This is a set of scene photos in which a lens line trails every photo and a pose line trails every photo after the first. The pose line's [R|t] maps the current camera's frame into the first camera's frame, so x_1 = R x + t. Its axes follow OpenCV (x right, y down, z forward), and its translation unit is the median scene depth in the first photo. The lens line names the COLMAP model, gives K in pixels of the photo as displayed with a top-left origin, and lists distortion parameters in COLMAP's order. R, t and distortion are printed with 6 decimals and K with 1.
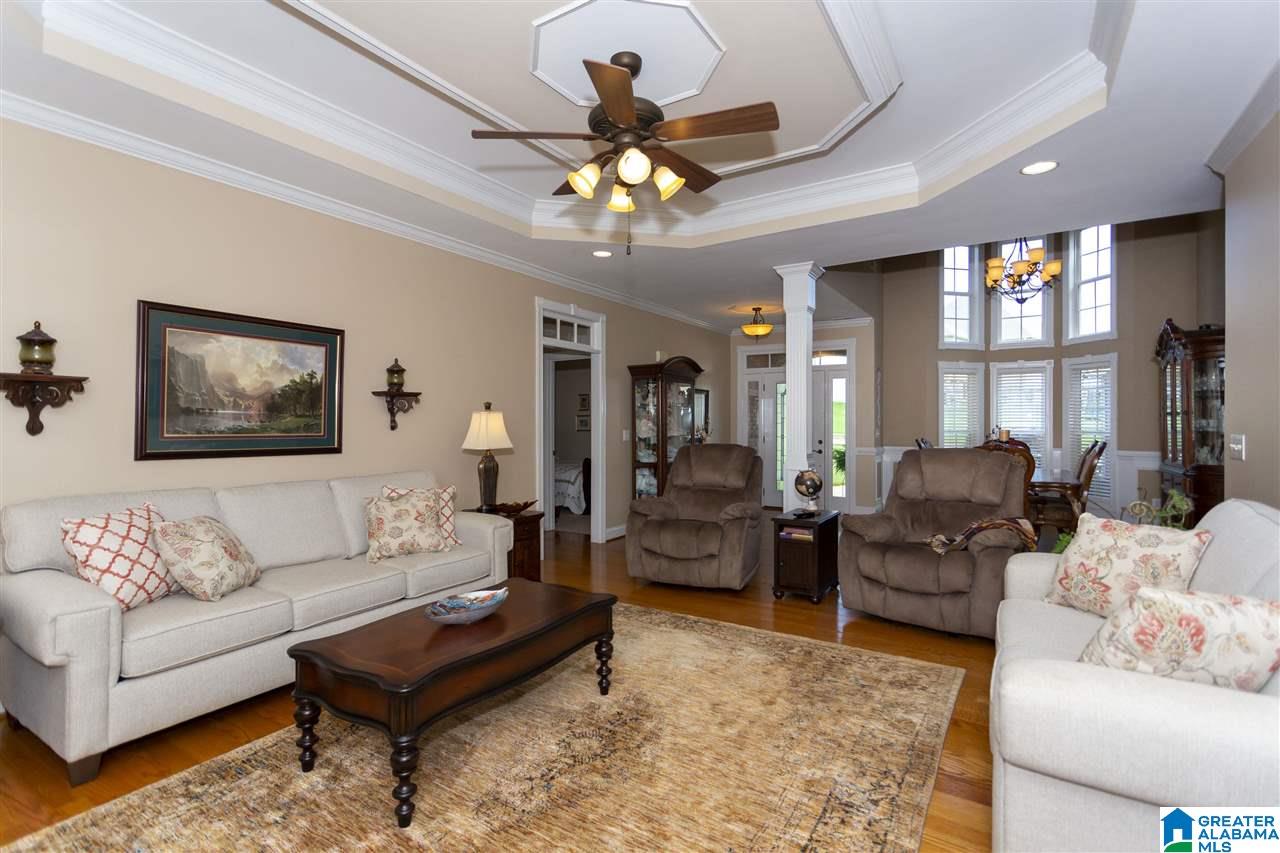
lens RADIAL K [[600.8, 0, 633.7], [0, 600.8, 428.3], [0, 0, 1]] dist [-0.002339, 0.003434]
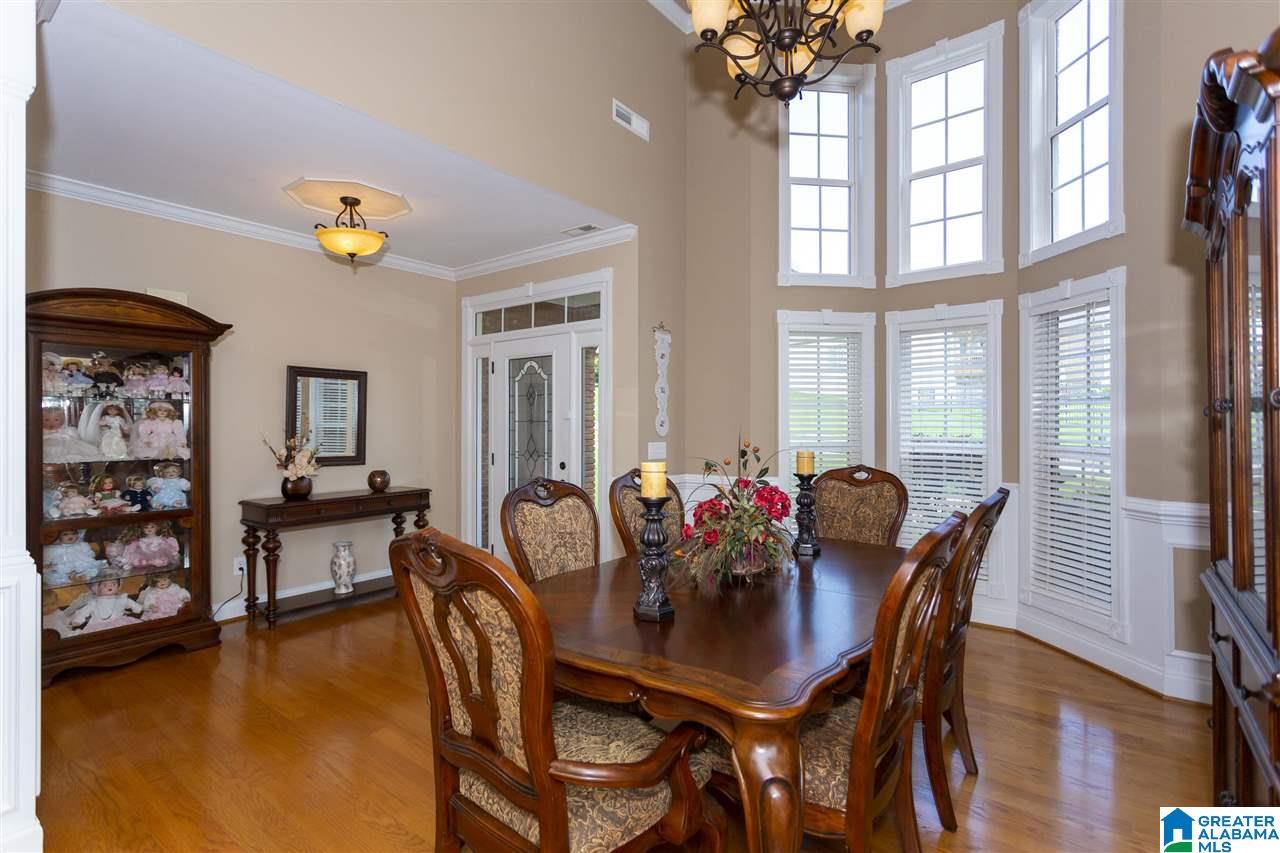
lens RADIAL K [[600.8, 0, 642.6], [0, 600.8, 426.7], [0, 0, 1]] dist [-0.002339, 0.003434]
pose [[0.994356, 0.001205, -0.106091, 0.453981], [-0.002120, 0.999961, -0.008517, -0.006478], [0.106077, 0.008694, 0.994320, 0.481328]]
